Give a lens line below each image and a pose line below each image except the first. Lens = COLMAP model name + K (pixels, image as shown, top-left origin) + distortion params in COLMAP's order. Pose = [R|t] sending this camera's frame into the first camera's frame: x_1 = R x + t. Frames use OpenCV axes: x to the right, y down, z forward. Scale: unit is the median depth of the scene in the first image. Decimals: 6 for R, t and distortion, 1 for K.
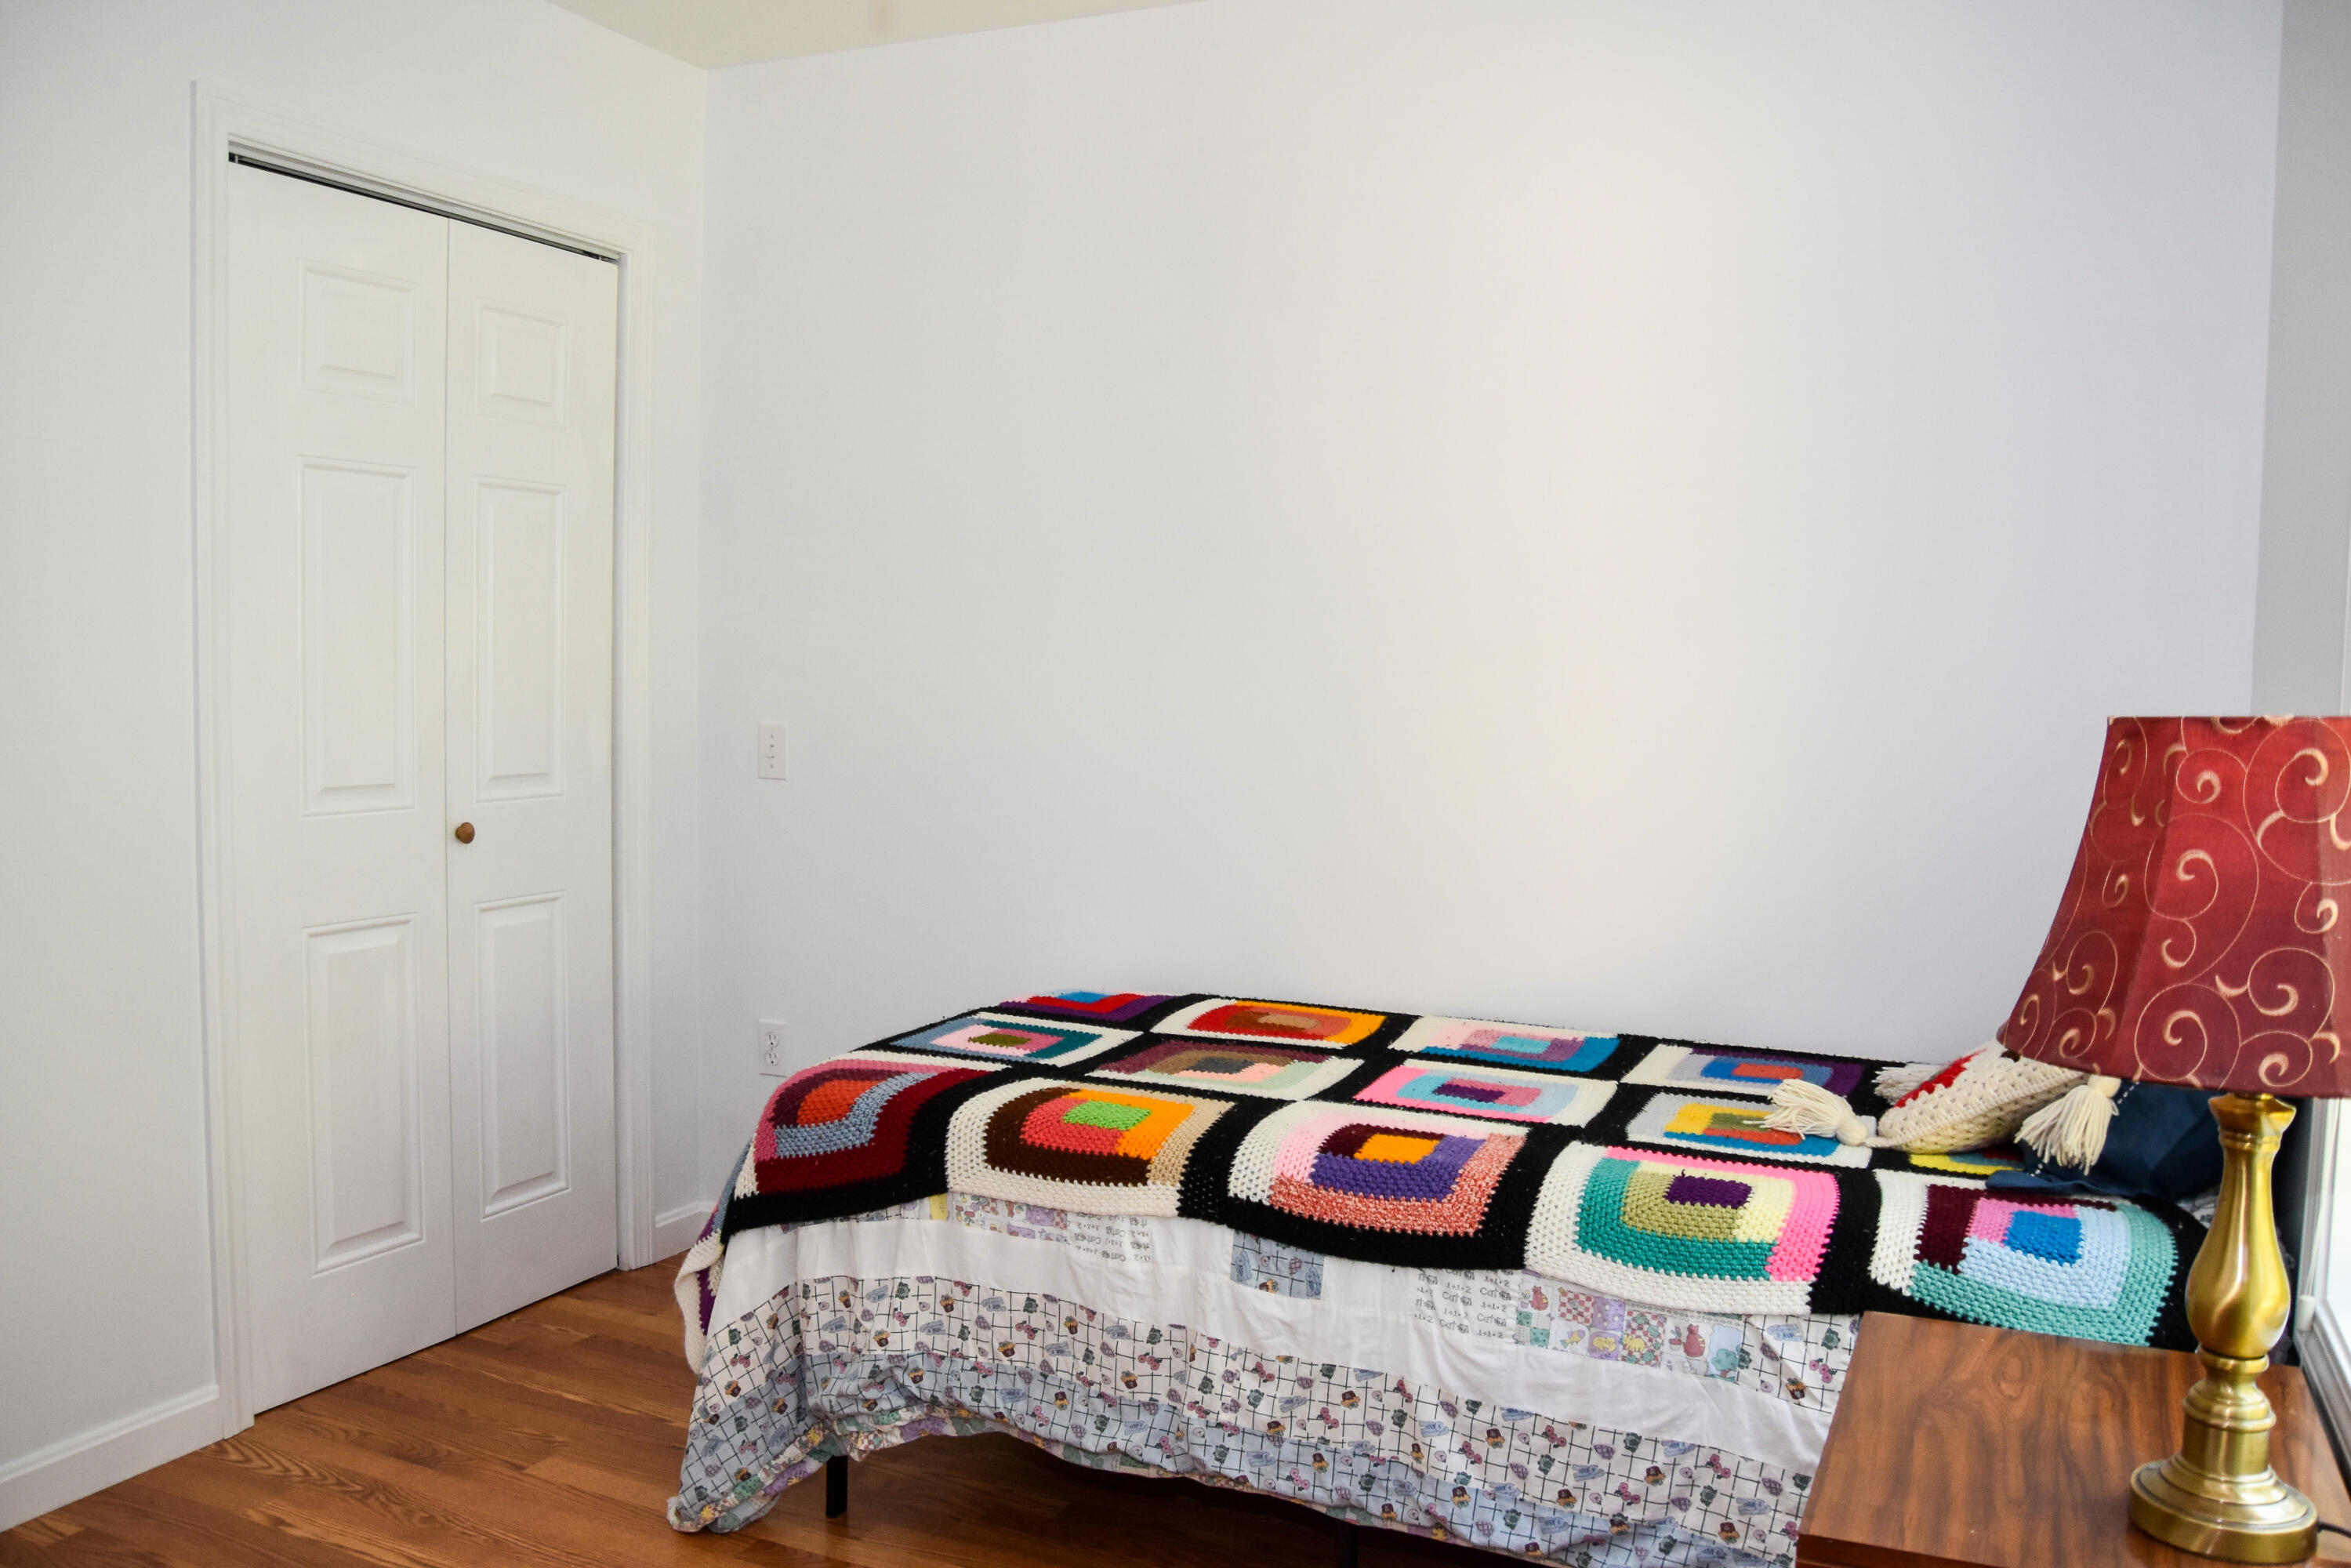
lens RADIAL K [[1896.0, 0, 1172.0], [0, 1896.0, 781.8], [0, 0, 1]] dist [-0.116297, 0.081624]
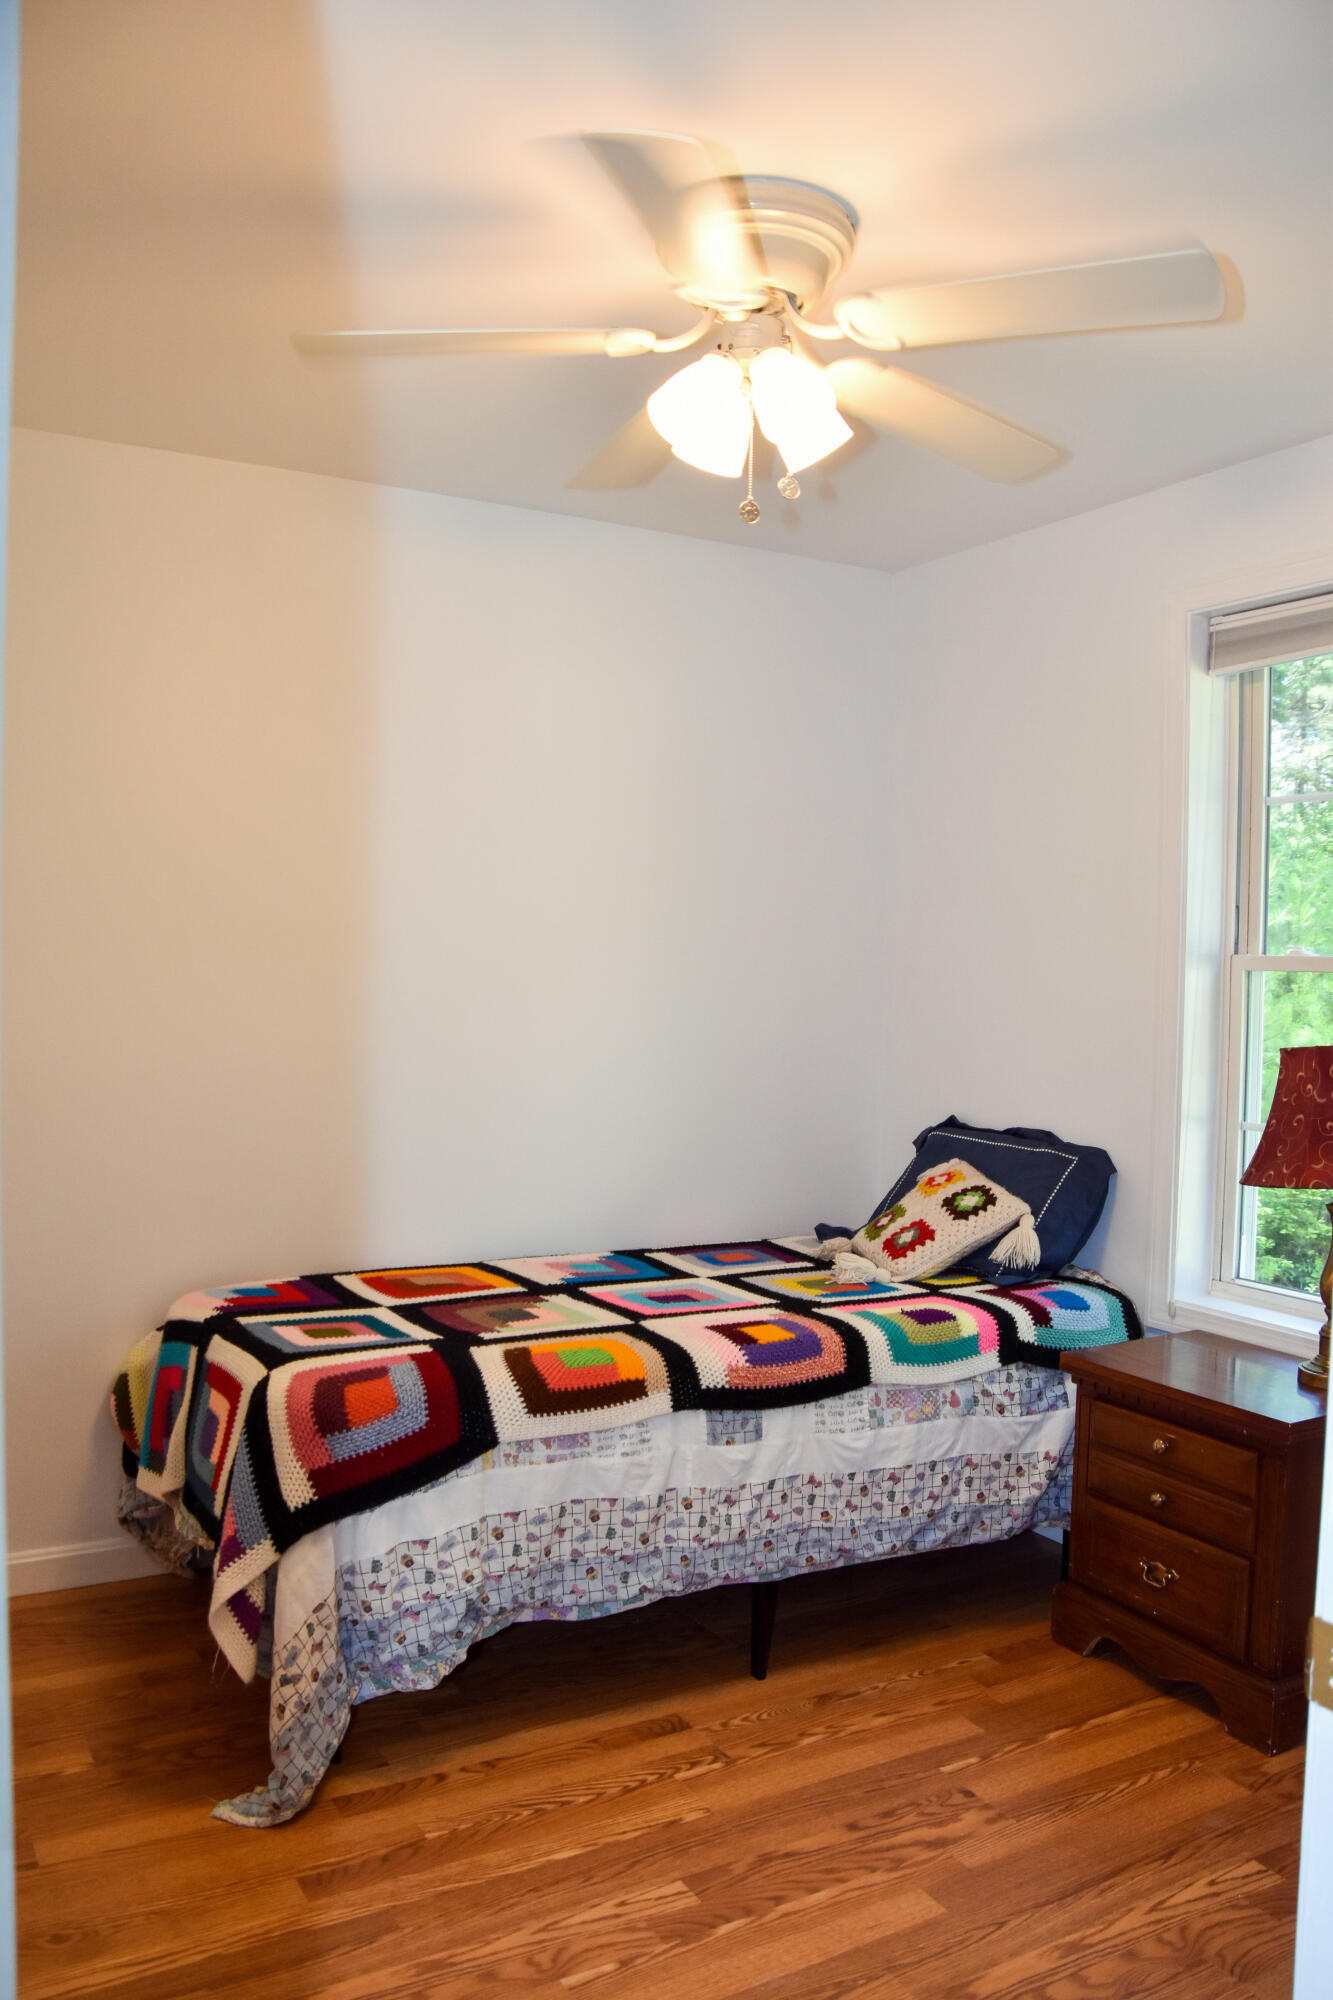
lens RADIAL K [[1612.9, 0, 661.2], [0, 1612.9, 999.6], [0, 0, 1]] dist [-0.116297, 0.081624]
pose [[0.584599, -0.031279, 0.810719, -1.006269], [0.044075, 0.999005, 0.006762, -0.092940], [-0.810124, 0.031779, 0.585396, 0.296456]]
